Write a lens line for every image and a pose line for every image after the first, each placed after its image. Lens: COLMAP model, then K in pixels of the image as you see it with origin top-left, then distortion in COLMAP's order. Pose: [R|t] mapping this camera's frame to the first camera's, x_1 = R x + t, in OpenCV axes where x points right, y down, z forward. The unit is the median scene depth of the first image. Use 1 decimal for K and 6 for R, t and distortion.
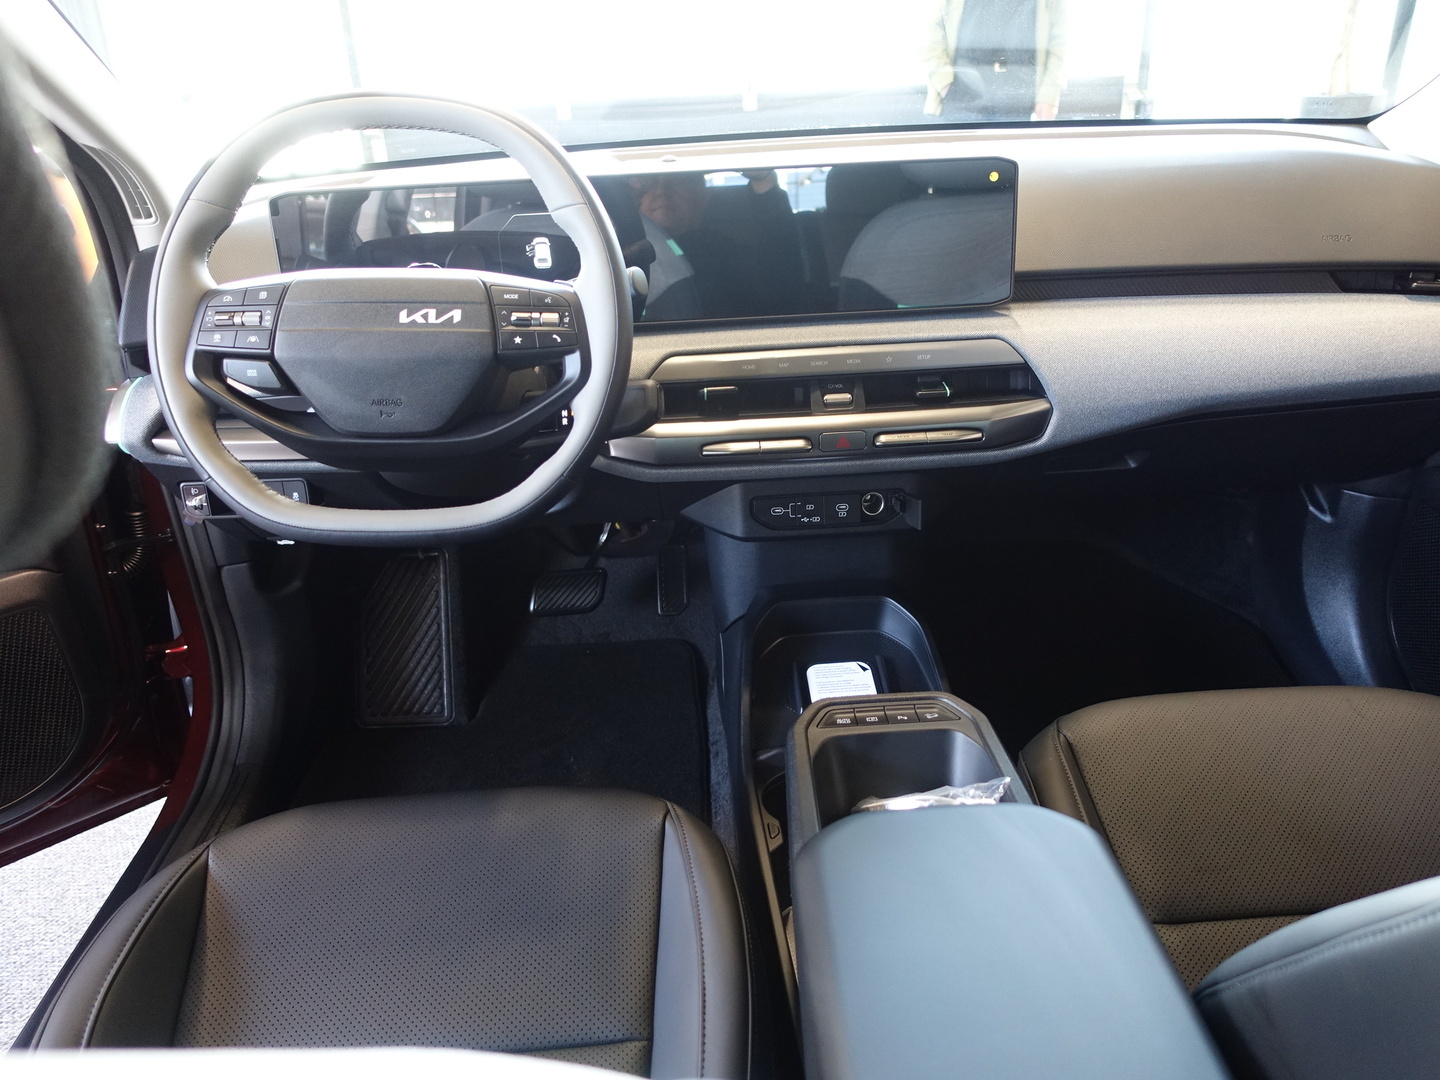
lens RADIAL K [[1103.4, 0, 728.4], [0, 1103.4, 544.7], [0, 0, 1]] dist [-0.011143, -0.003182]
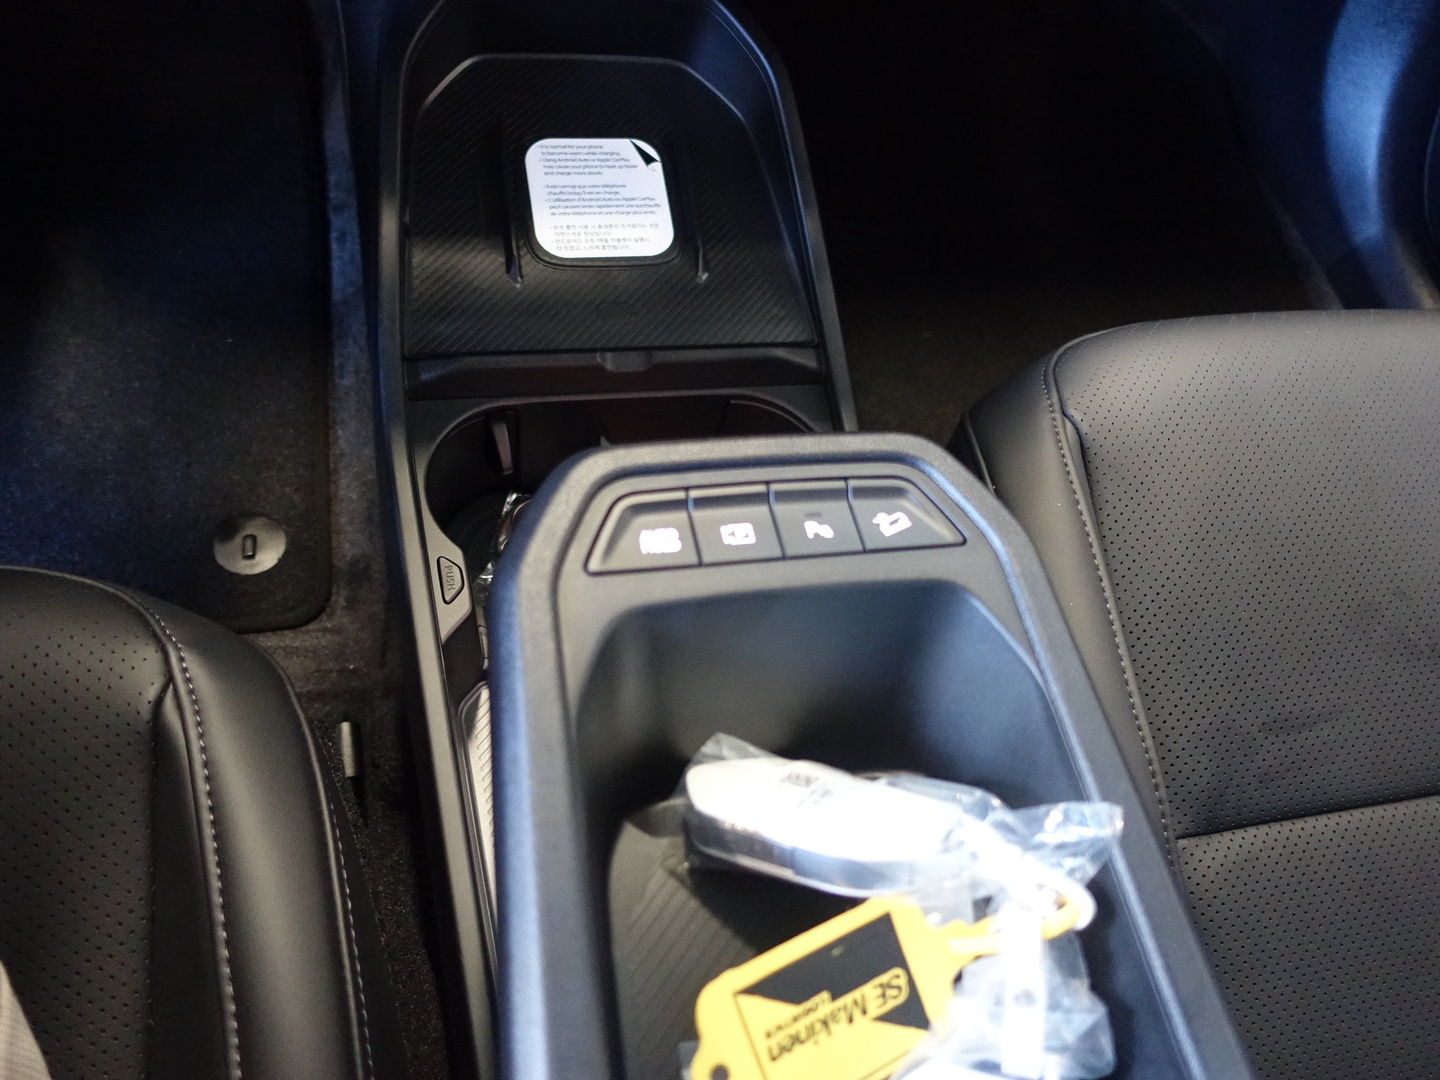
lens RADIAL K [[1103.4, 0, 728.4], [0, 1103.4, 537.5], [0, 0, 1]] dist [-0.011143, -0.003182]
pose [[0.959373, -0.019790, 0.281446, 0.019268], [-0.150890, 0.806907, 0.571081, -0.033263], [-0.238402, -0.590347, 0.771138, 0.529289]]
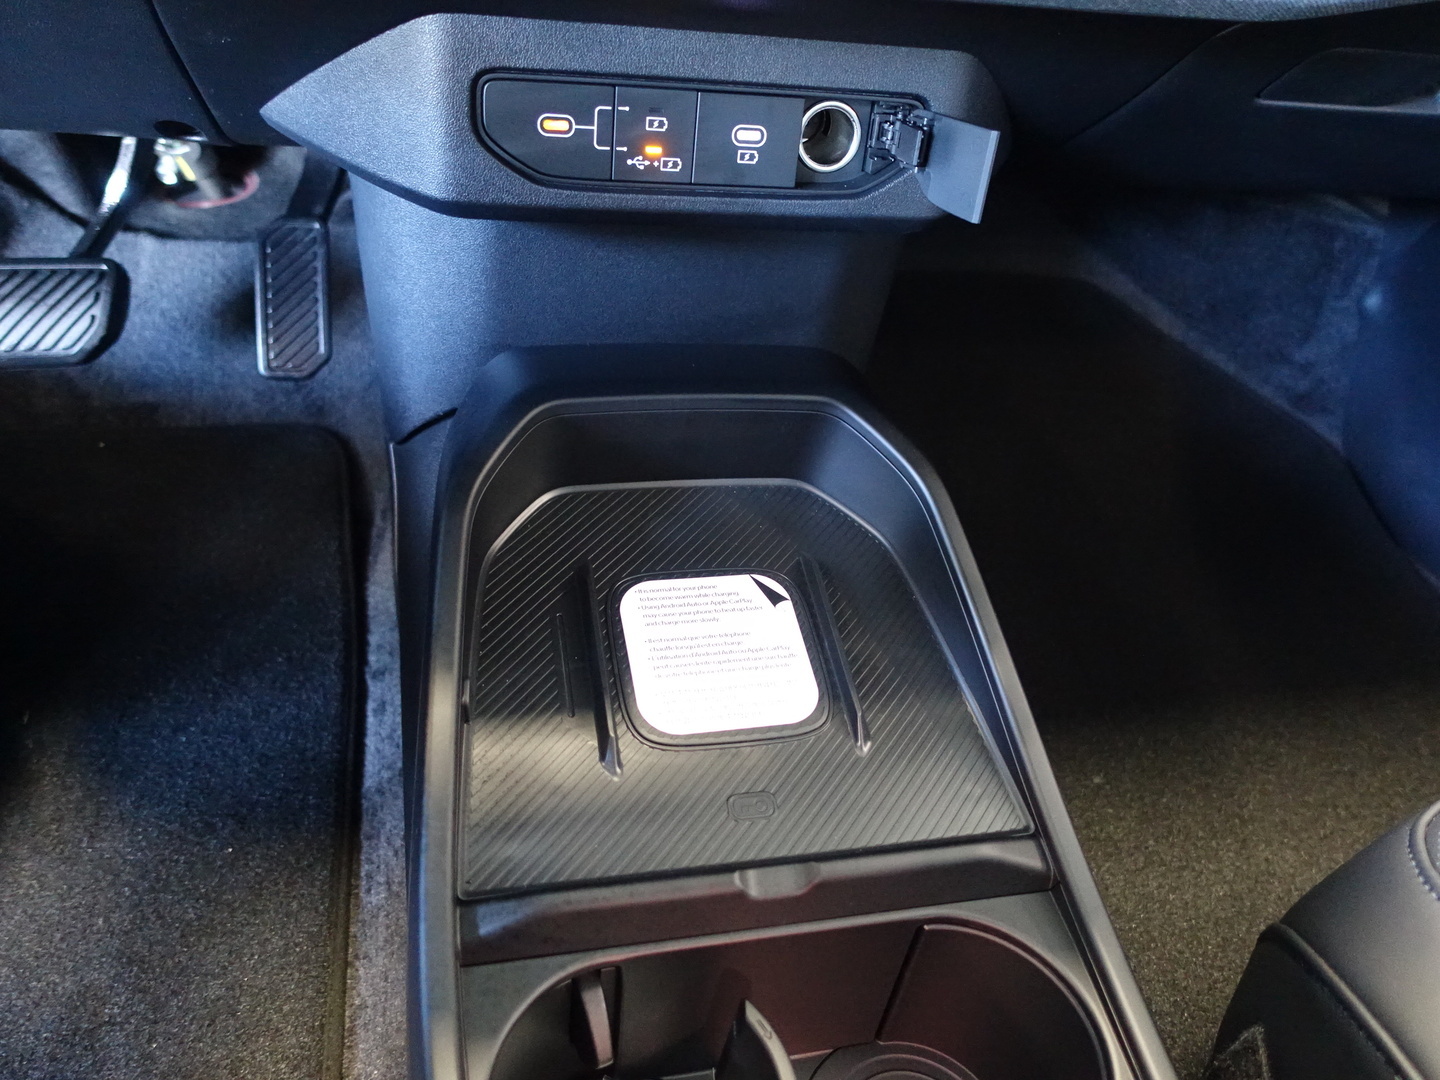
lens RADIAL K [[1103.4, 0, 714.1], [0, 1103.4, 534.9], [0, 0, 1]] dist [-0.011143, -0.003182]
pose [[0.971068, 0.022222, 0.237767, 0.015114], [-0.080344, 0.968019, 0.237662, 0.005739], [-0.224882, -0.249889, 0.941798, 0.664529]]
